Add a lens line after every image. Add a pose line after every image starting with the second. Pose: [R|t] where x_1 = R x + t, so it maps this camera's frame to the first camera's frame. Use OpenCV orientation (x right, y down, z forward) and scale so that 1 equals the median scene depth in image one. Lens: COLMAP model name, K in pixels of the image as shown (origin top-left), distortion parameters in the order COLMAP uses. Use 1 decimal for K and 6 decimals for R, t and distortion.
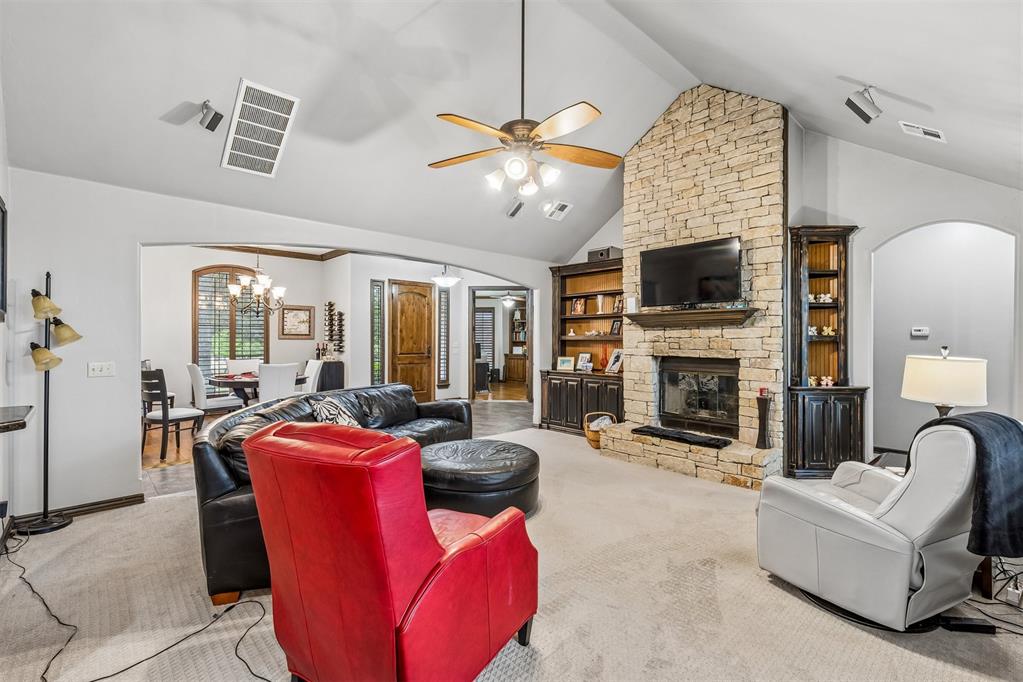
lens RADIAL K [[463.1, 0, 542.3], [0, 463.1, 339.9], [0, 0, 1]] dist [0.003578, -0.000427]
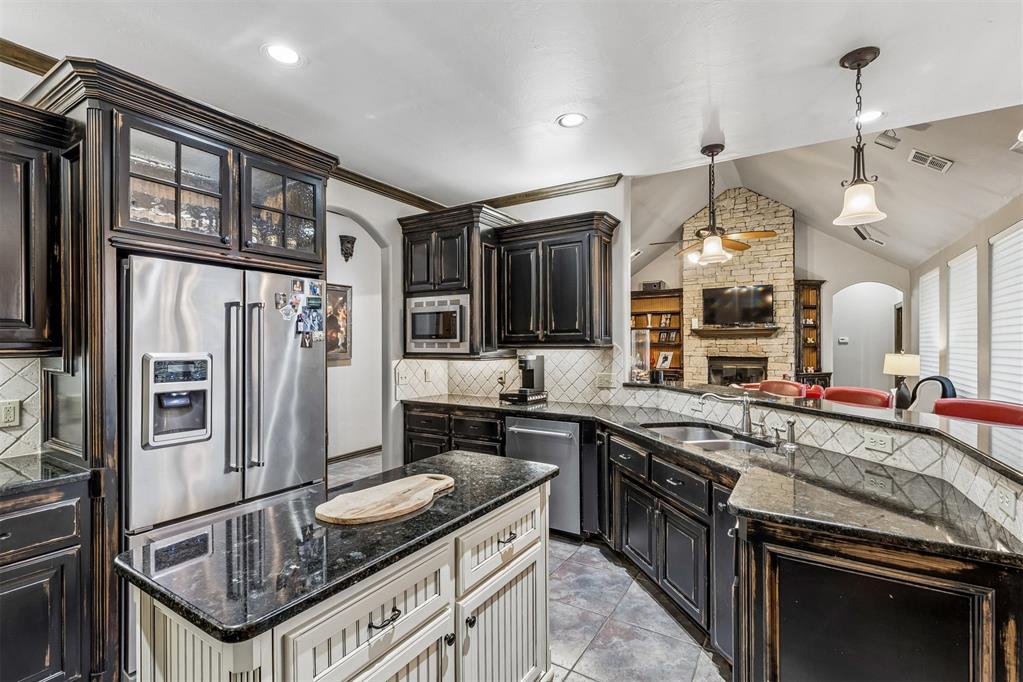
lens RADIAL K [[463.1, 0, 553.4], [0, 463.1, 339.3], [0, 0, 1]] dist [0.003578, -0.000427]
pose [[0.960651, -0.002282, 0.277750, -0.768680], [0.004194, 0.999971, -0.006290, -0.016765], [-0.277727, 0.007207, 0.960633, -0.378041]]
